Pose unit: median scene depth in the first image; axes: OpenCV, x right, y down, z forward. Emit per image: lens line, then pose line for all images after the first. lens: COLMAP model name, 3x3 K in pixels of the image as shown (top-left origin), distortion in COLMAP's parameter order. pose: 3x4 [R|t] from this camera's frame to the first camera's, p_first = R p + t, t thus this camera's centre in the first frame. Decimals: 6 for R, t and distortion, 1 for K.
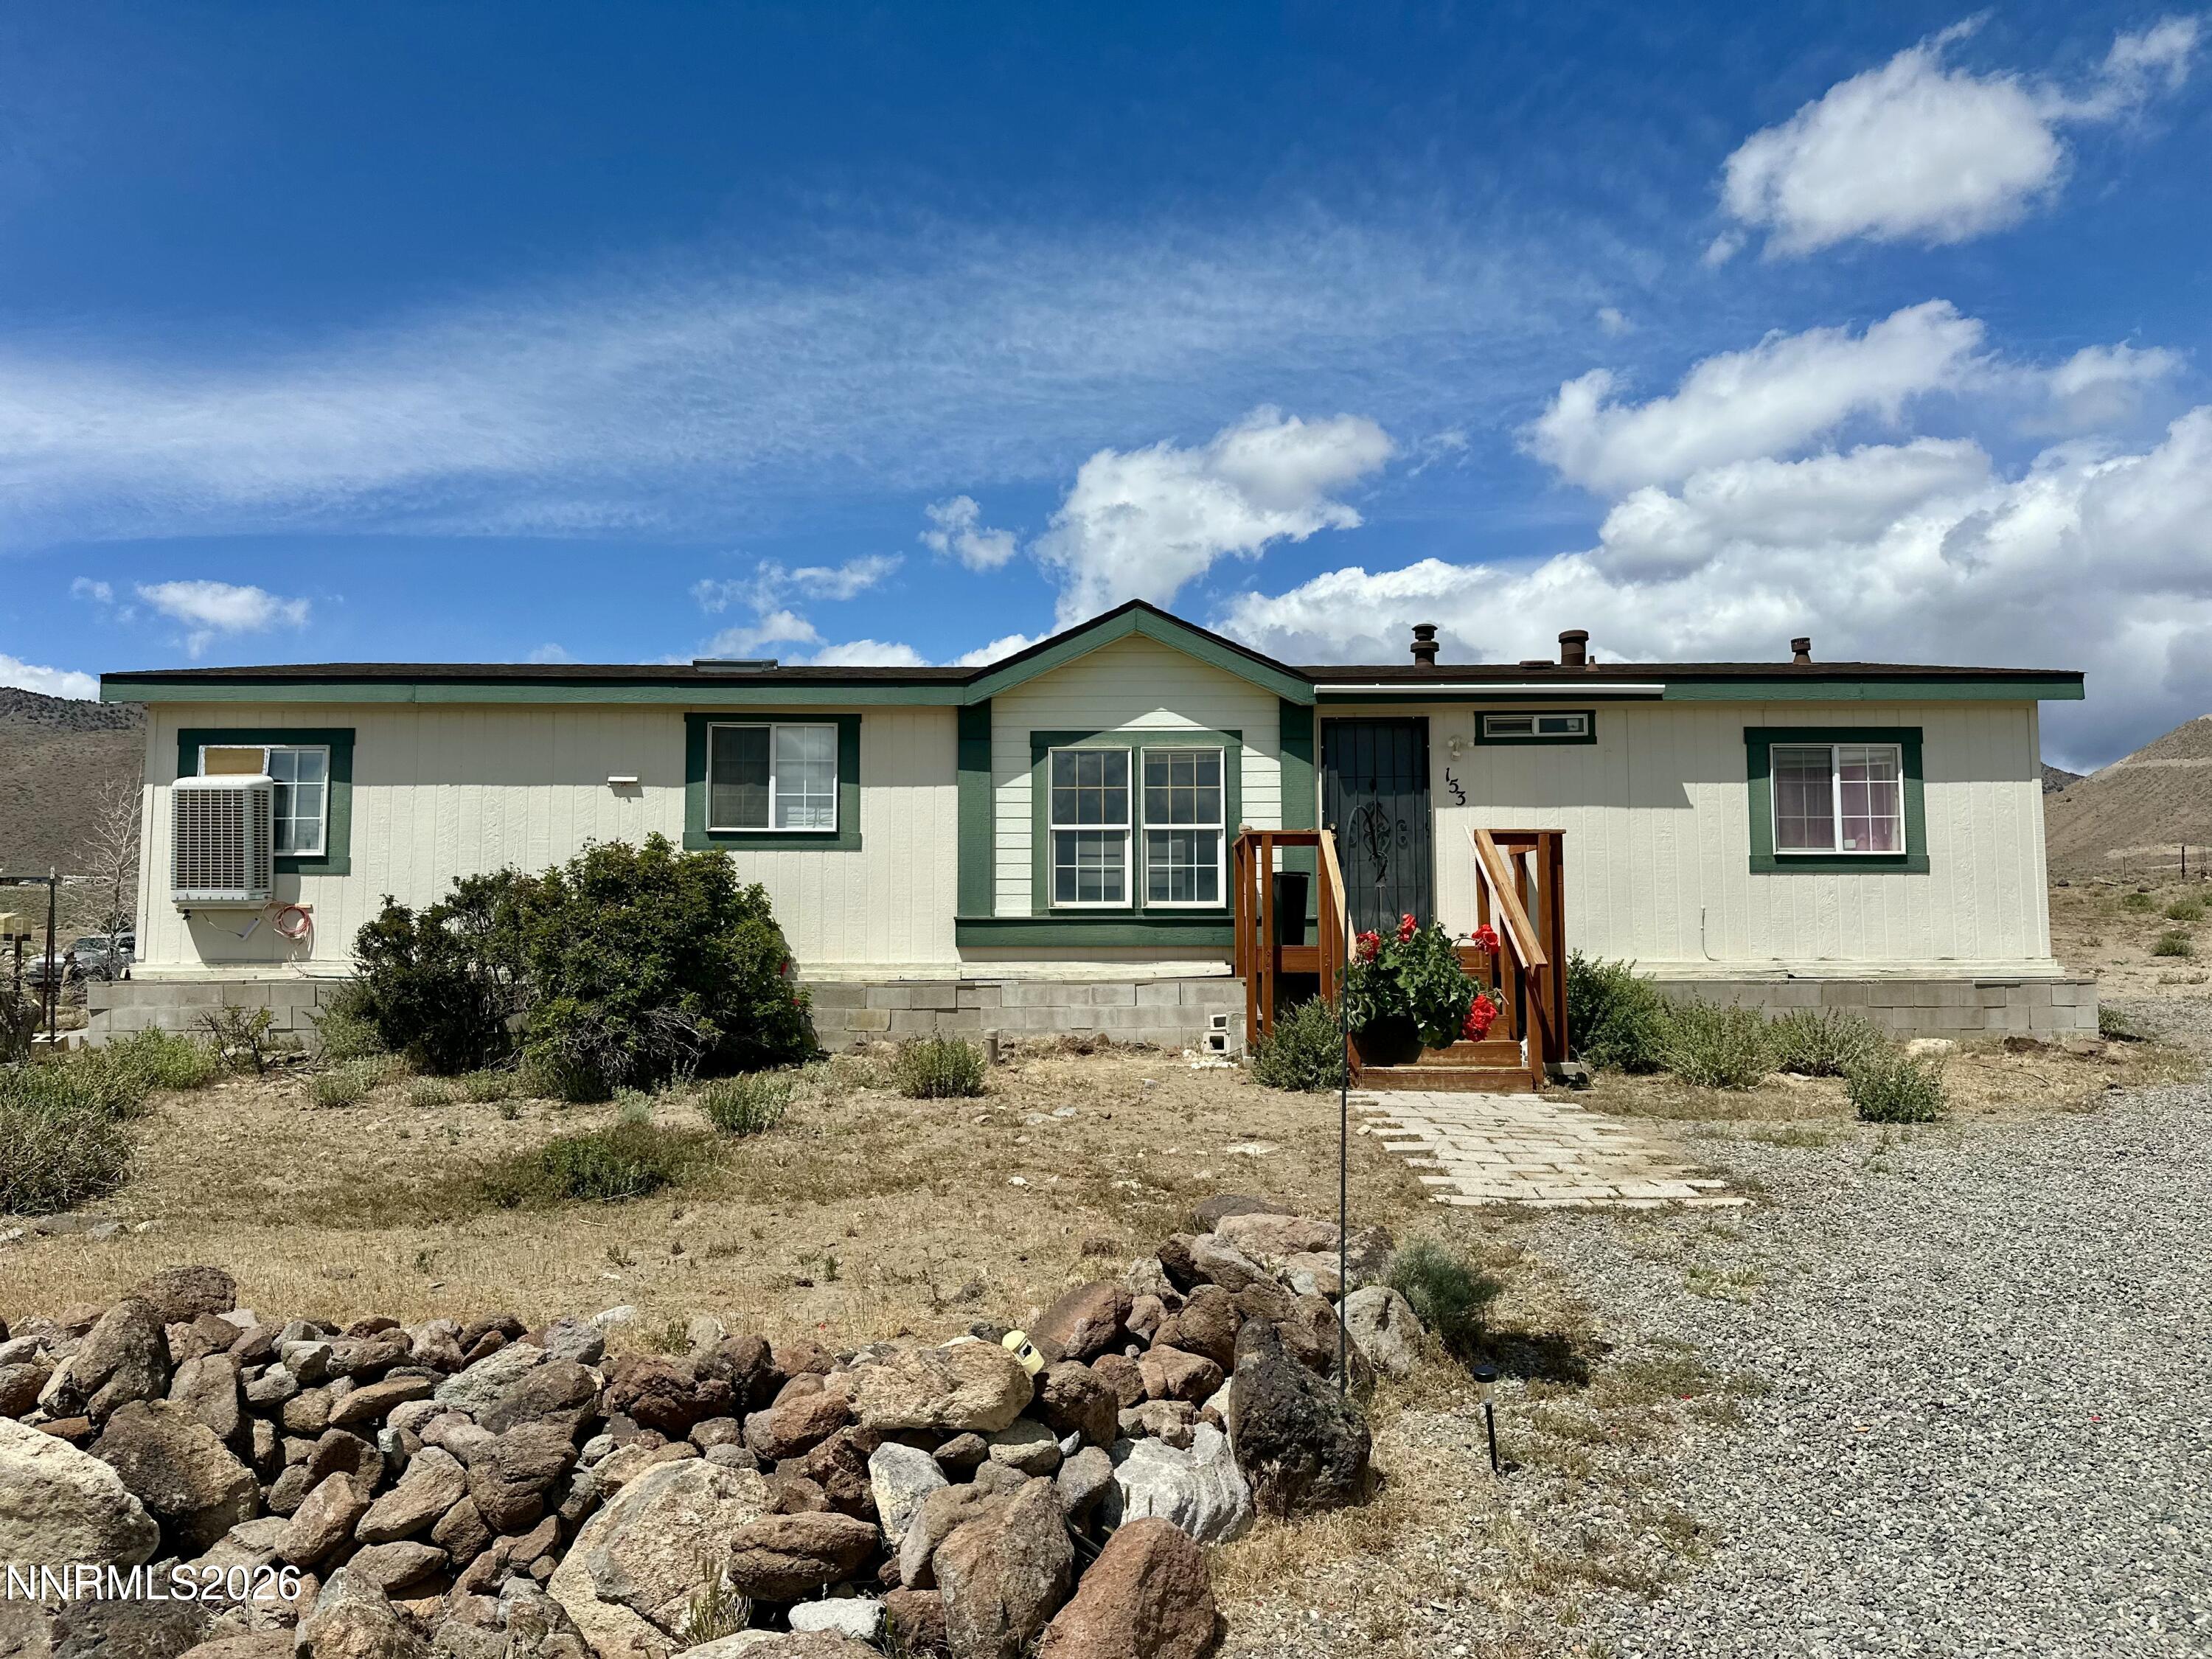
lens RADIAL K [[1662.8, 0, 1106.0], [0, 1662.8, 829.5], [0, 0, 1]] dist [0.091192, -0.140188]
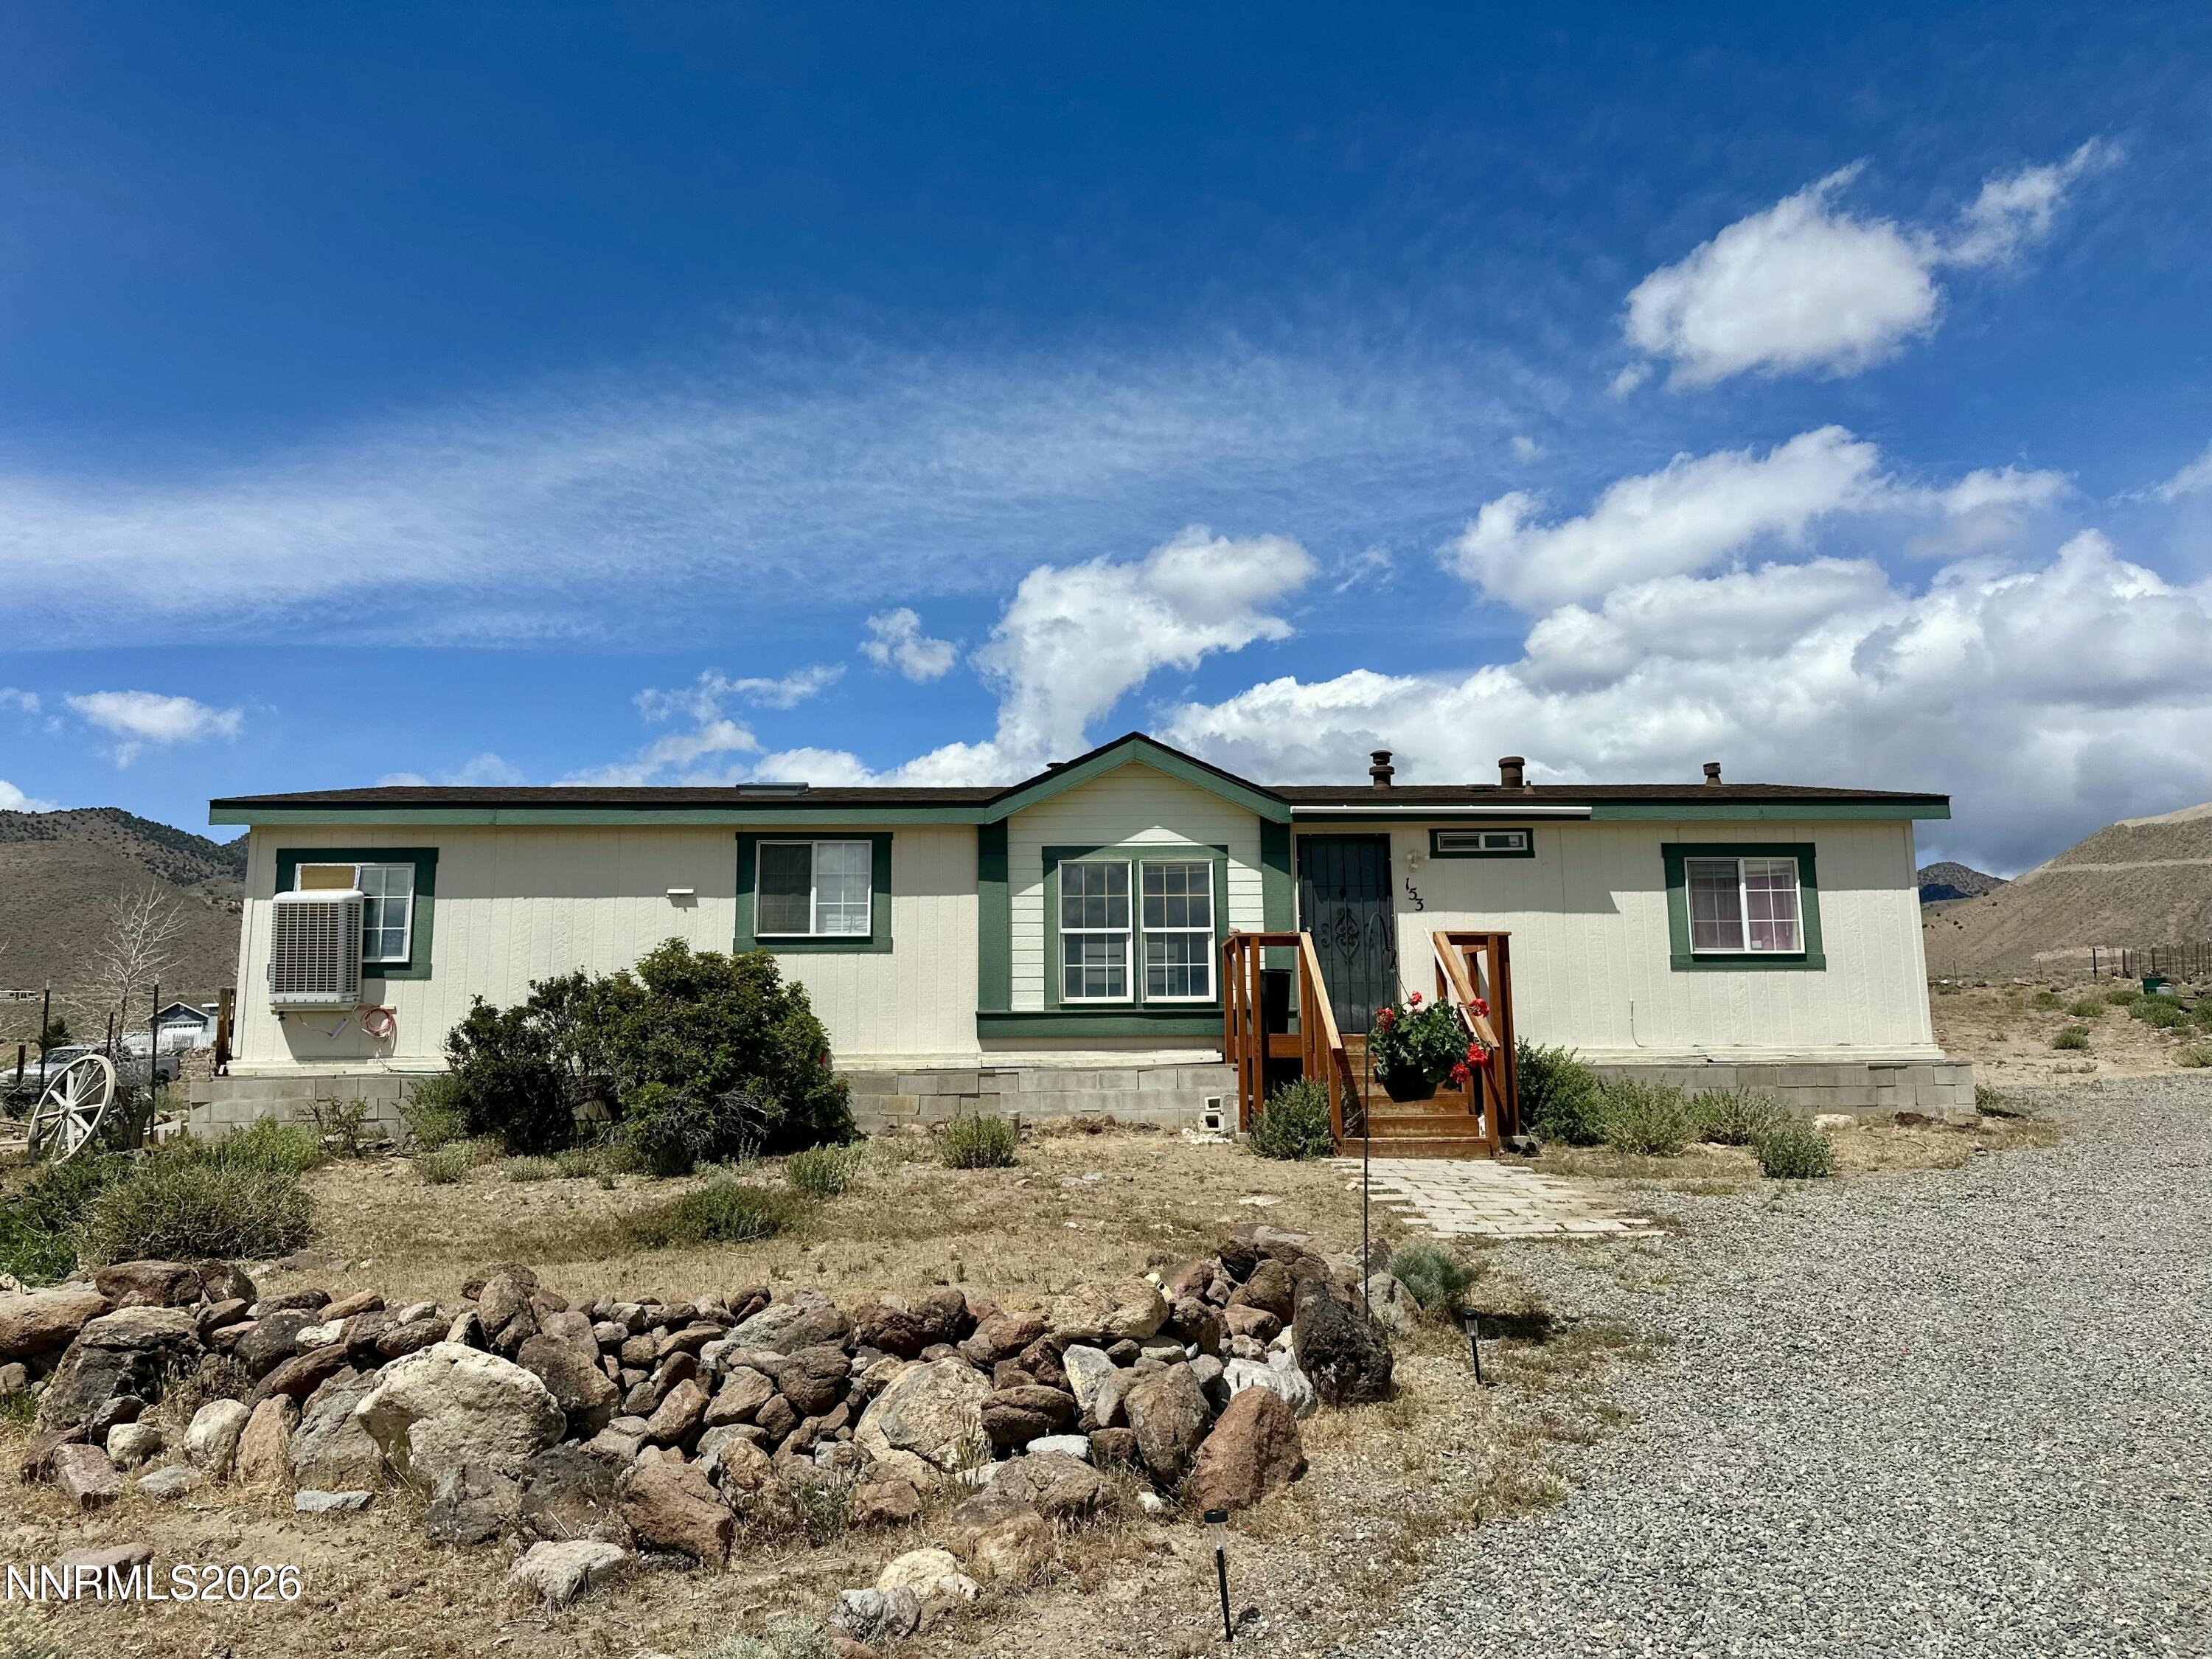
lens RADIAL K [[1699.5, 0, 1098.9], [0, 1699.5, 790.3], [0, 0, 1]] dist [0.116049, -0.205813]
pose [[0.999381, -0.001954, 0.035132, -0.048063], [0.004952, 0.996330, -0.085449, 0.002136], [-0.034837, 0.085570, 0.995723, -0.164362]]
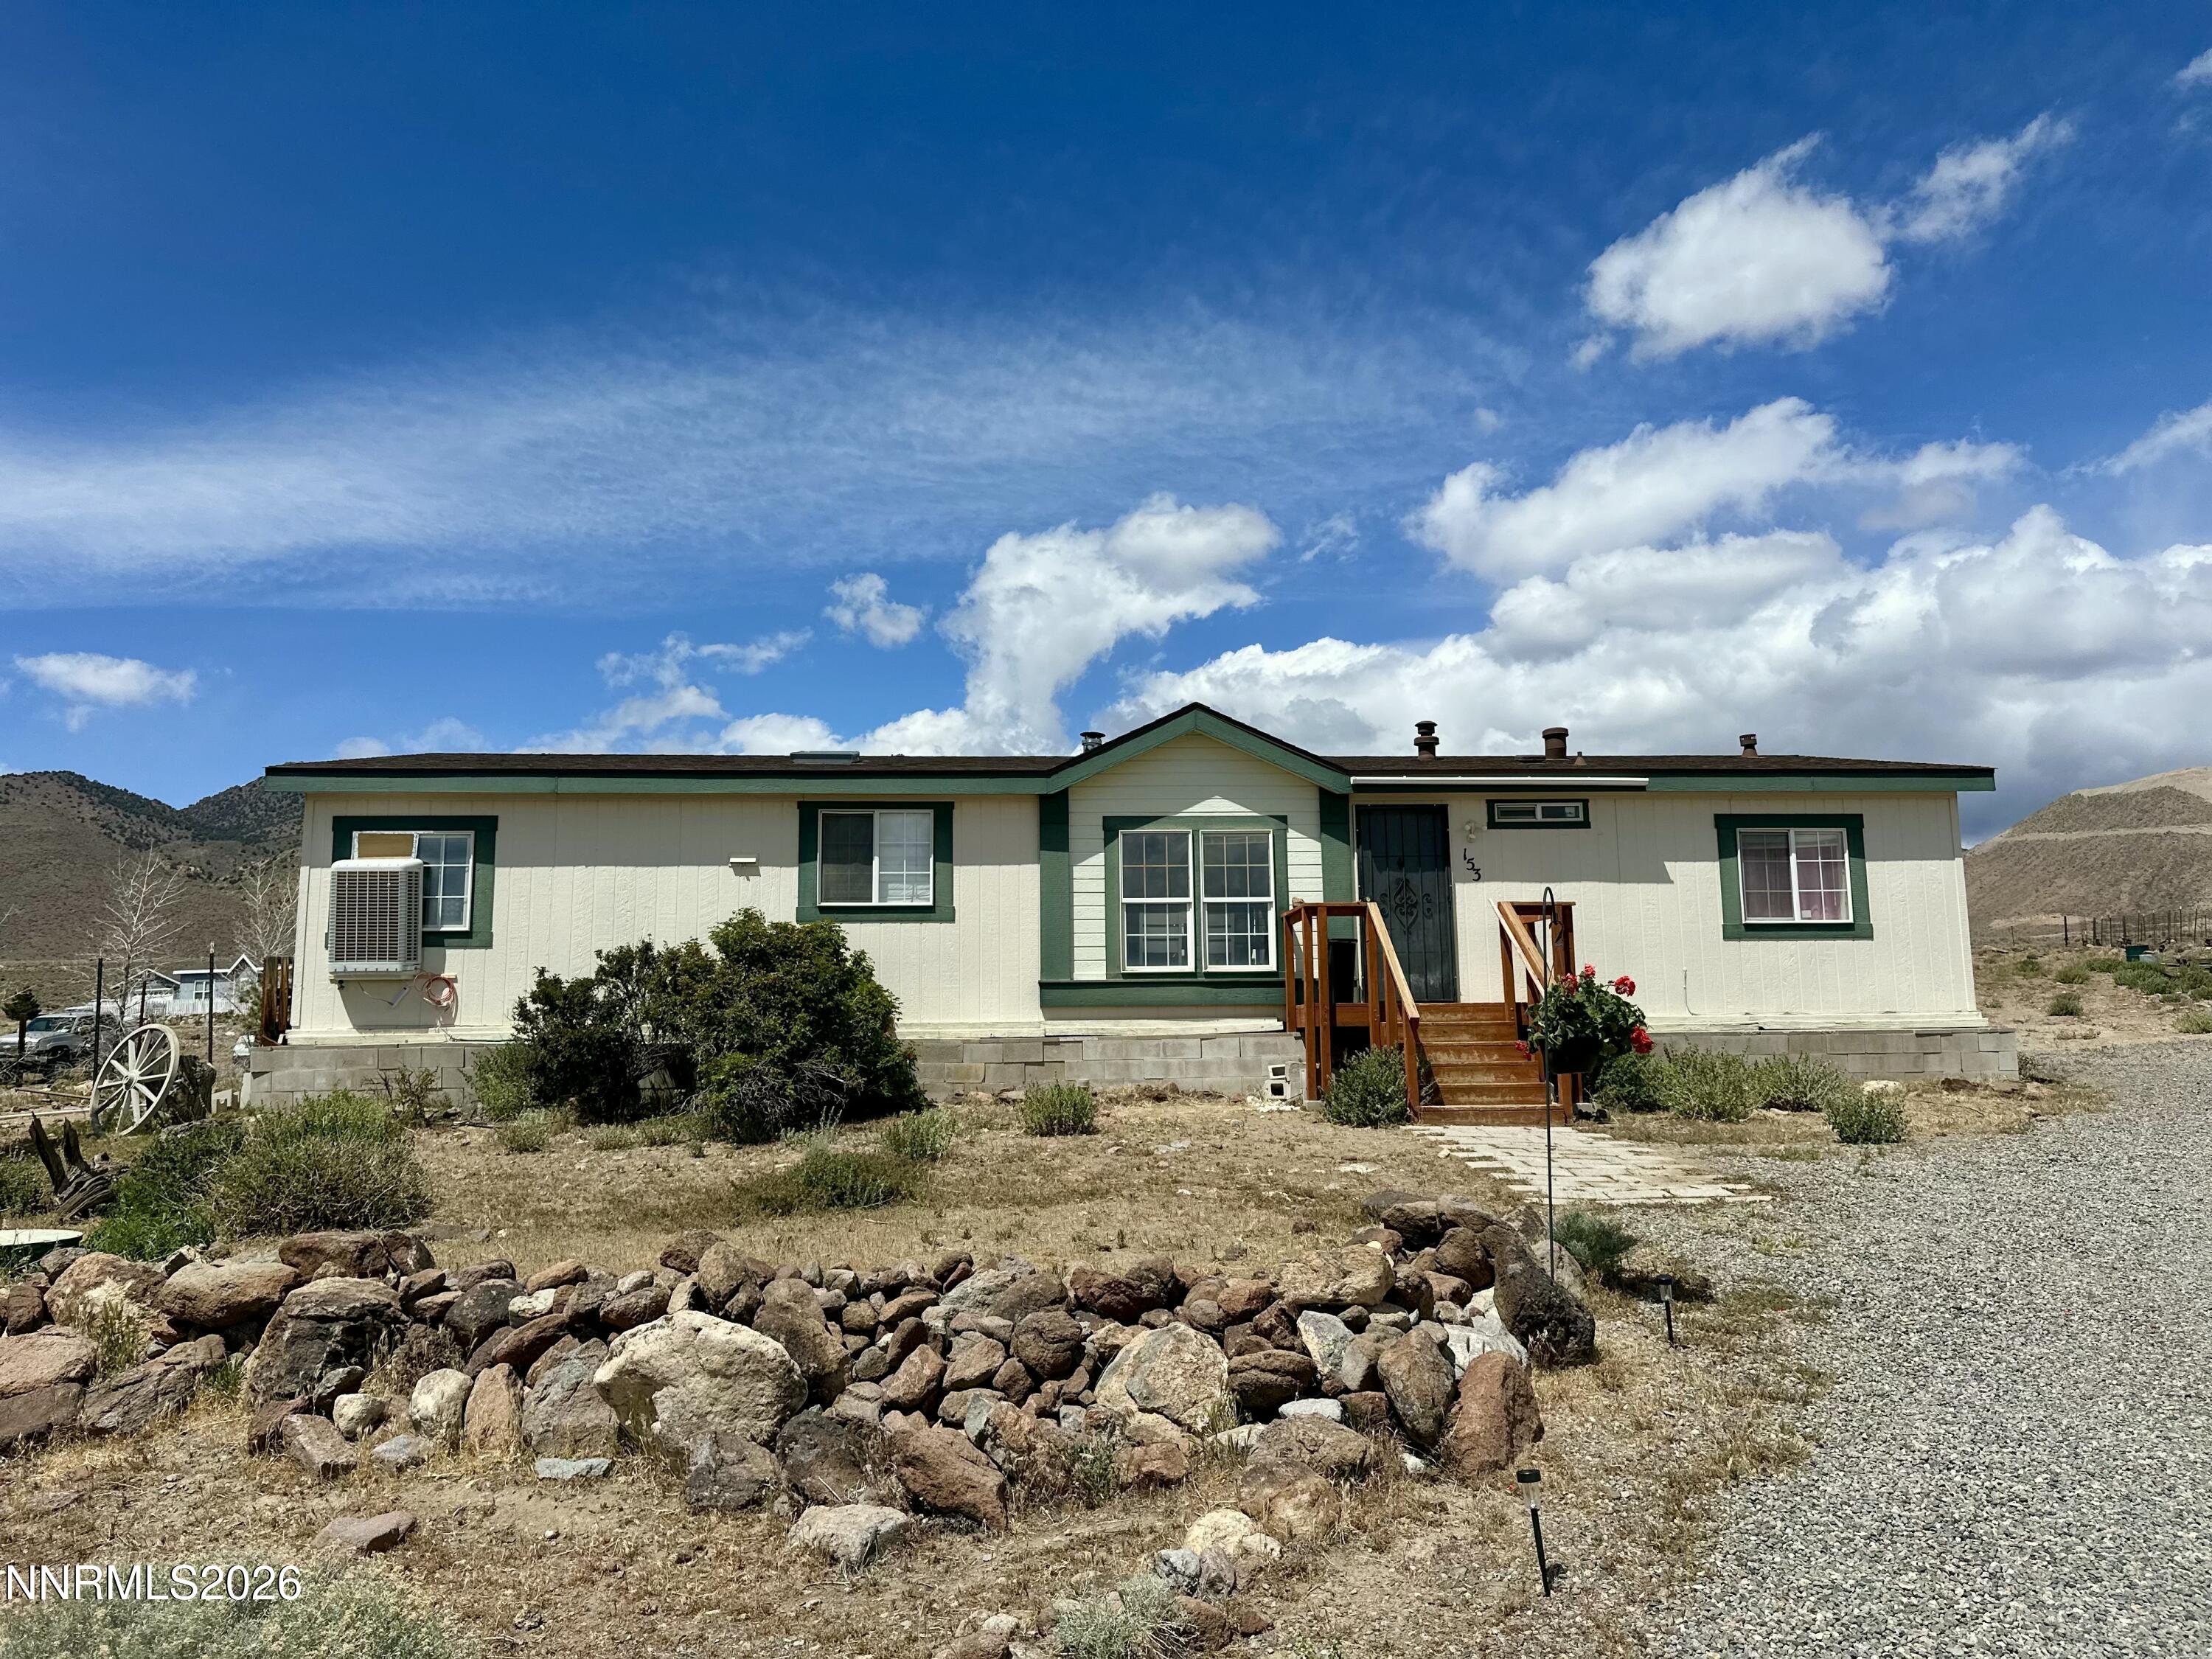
lens RADIAL K [[1699.5, 0, 1098.9], [0, 1699.5, 790.3], [0, 0, 1]] dist [0.116049, -0.205813]
pose [[0.997970, 0.000150, 0.063687, -0.124073], [0.004061, 0.997812, -0.065983, -0.000124], [-0.063558, 0.066108, 0.995786, -0.165647]]
